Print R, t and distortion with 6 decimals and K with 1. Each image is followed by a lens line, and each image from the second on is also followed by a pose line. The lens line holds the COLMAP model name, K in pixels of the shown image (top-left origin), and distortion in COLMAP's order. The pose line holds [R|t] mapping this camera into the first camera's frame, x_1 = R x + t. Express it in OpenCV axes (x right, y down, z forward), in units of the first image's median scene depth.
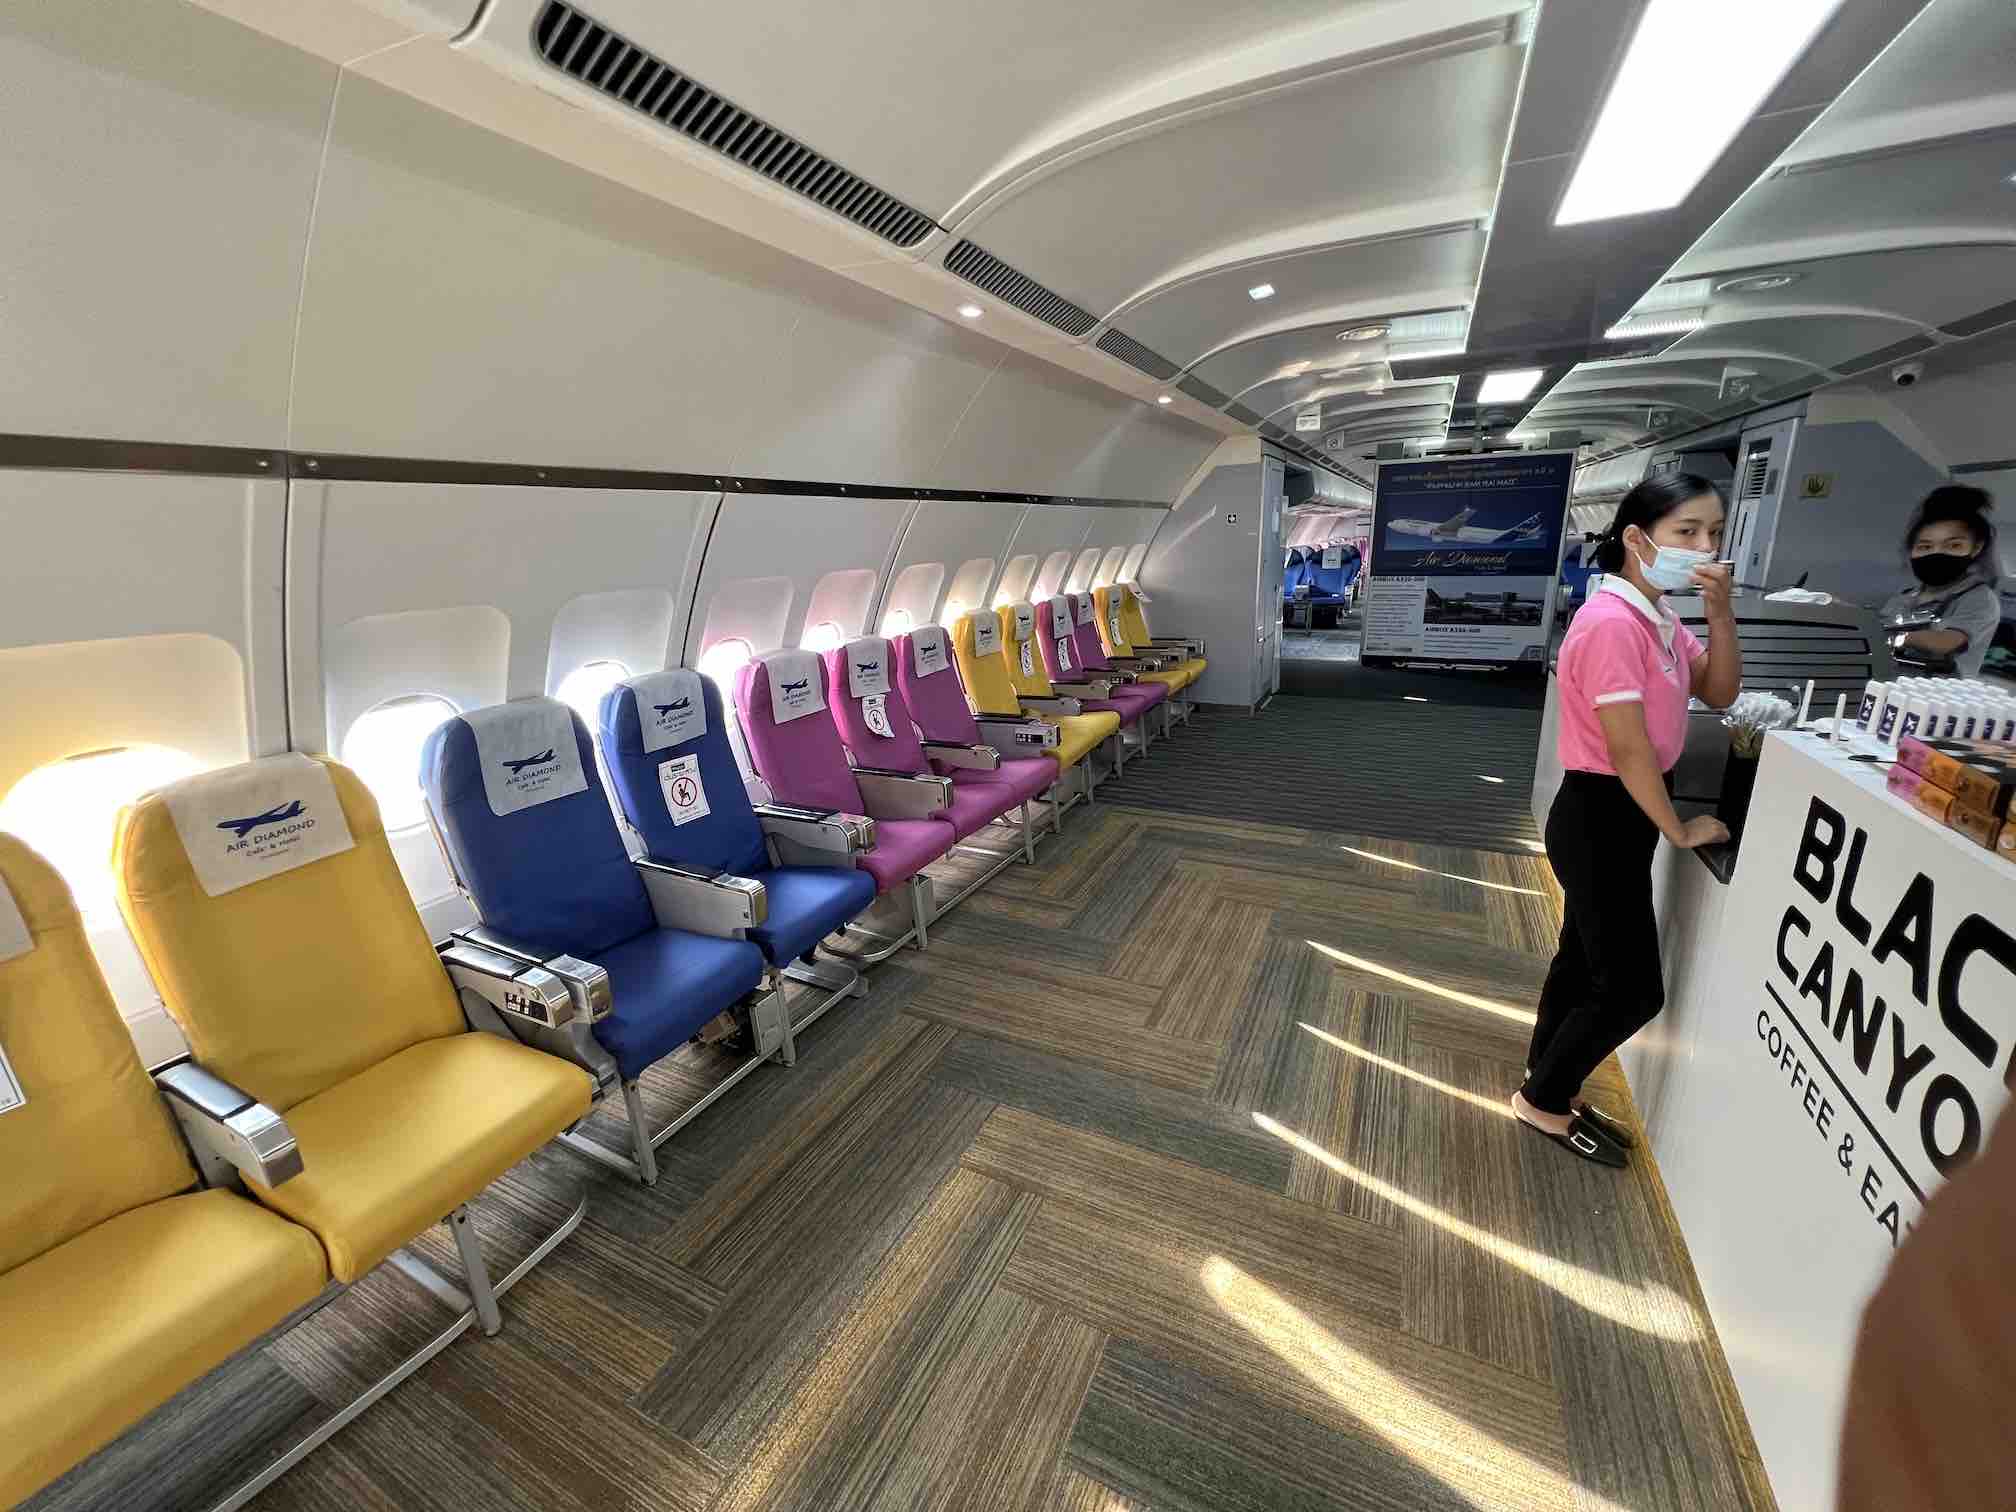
lens RADIAL K [[804.5, 0, 1003.0], [0, 804.5, 748.8], [0, 0, 1]] dist [-0.006158, 0.002406]
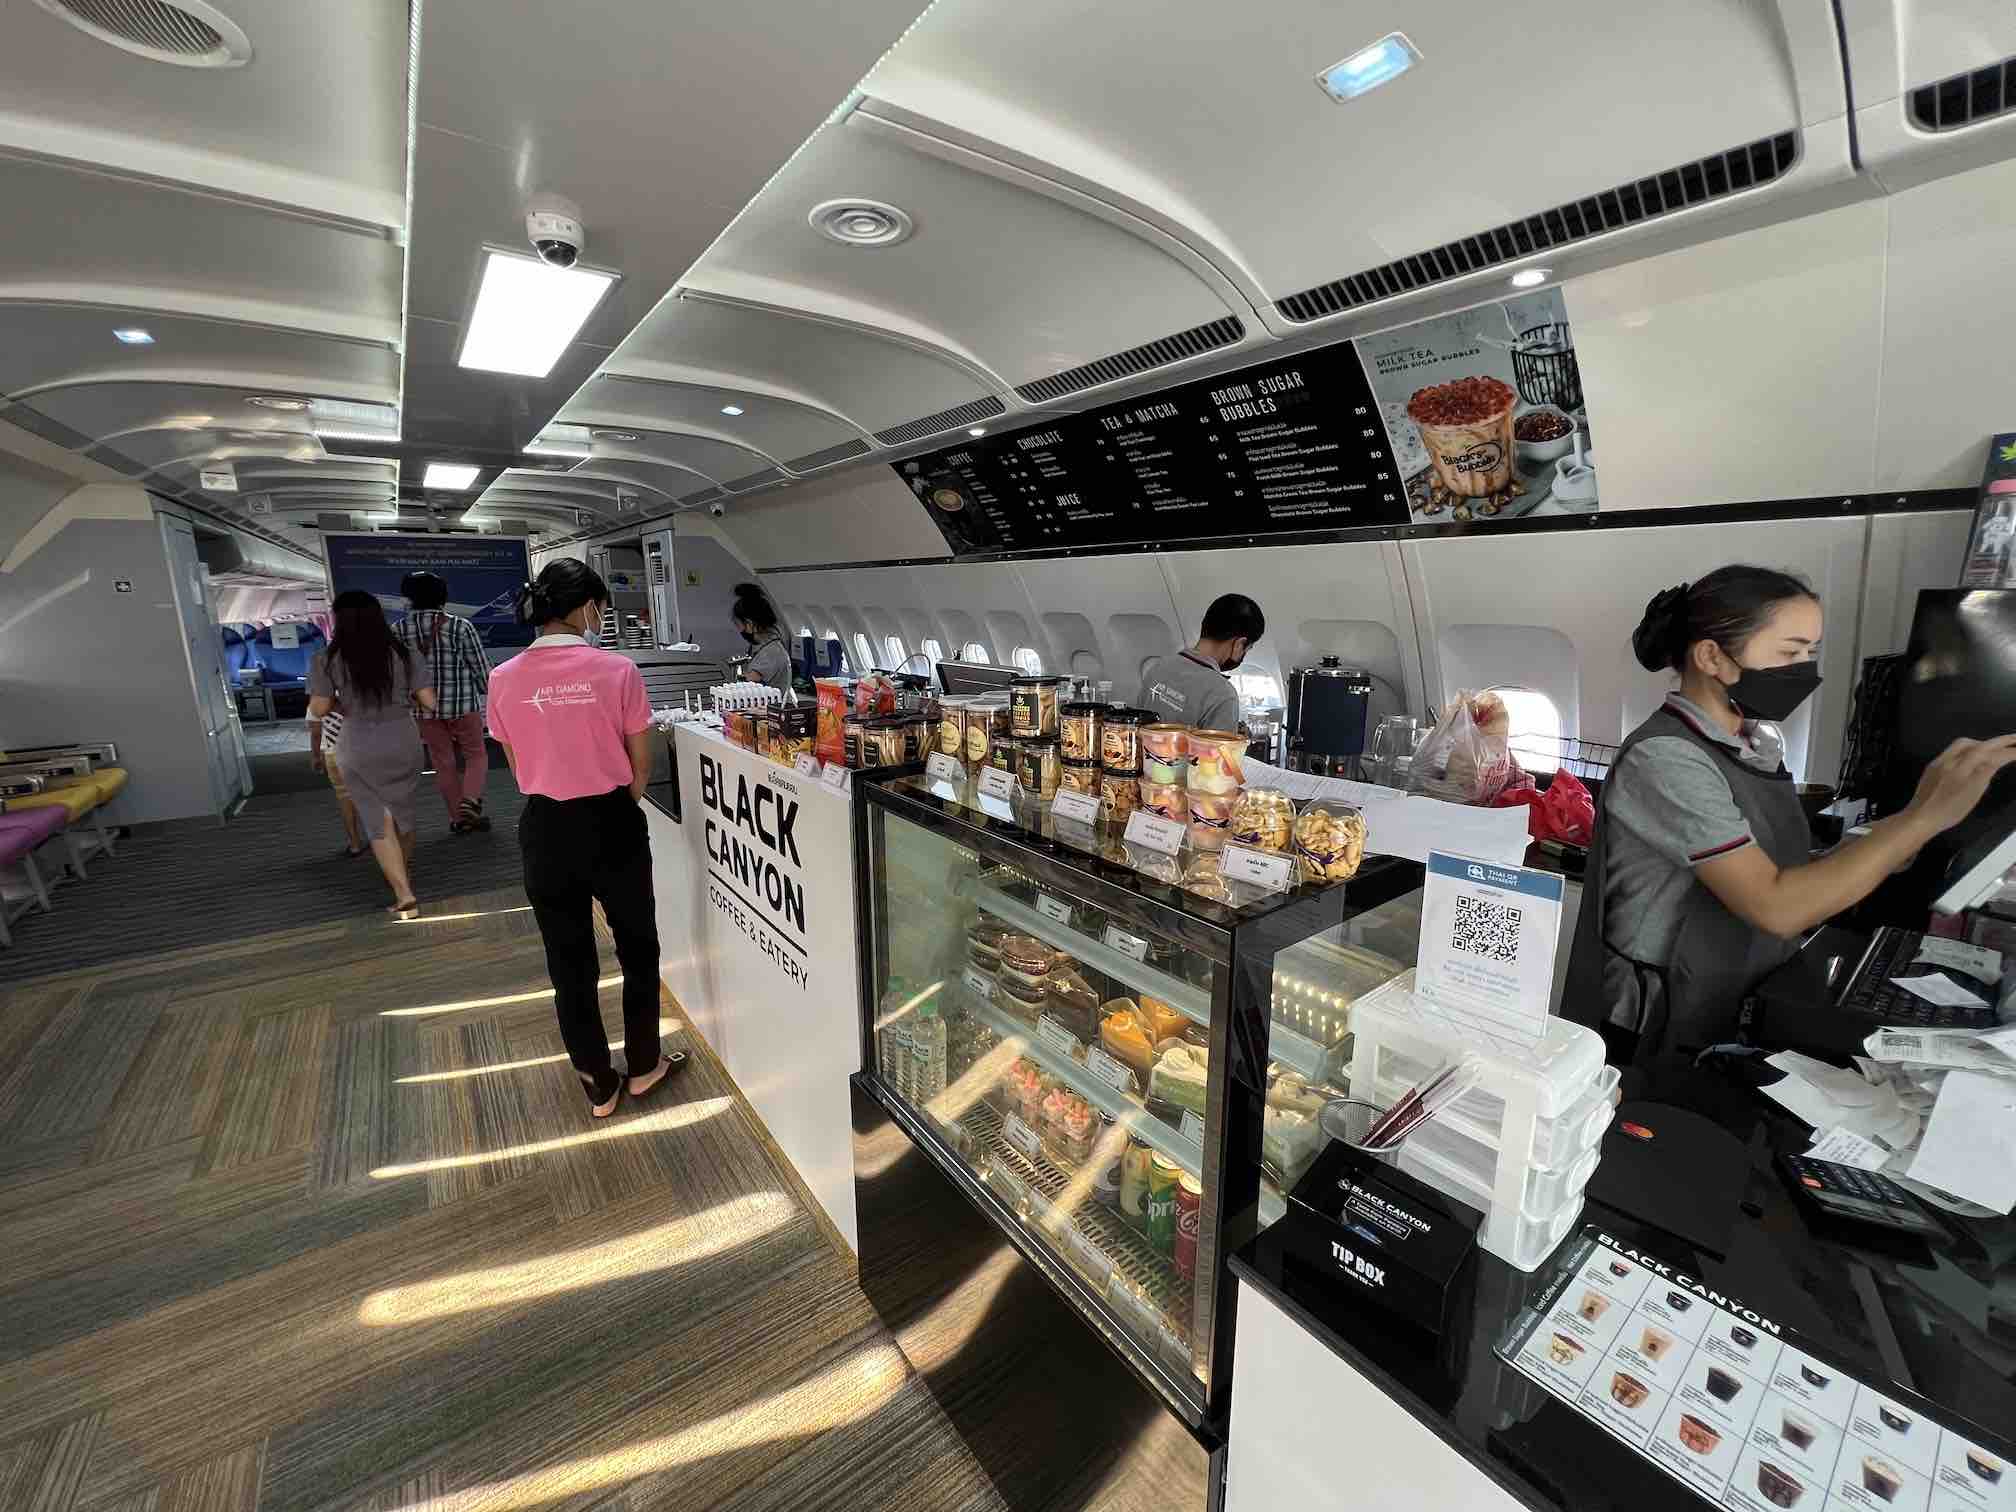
lens RADIAL K [[804.5, 0, 1003.0], [0, 804.5, 748.8], [0, 0, 1]] dist [-0.006158, 0.002406]
pose [[0.442689, -0.144475, 0.884960, -0.062302], [0.225392, 0.973176, 0.046127, 0.031281], [-0.867885, 0.179042, 0.463378, -0.099932]]
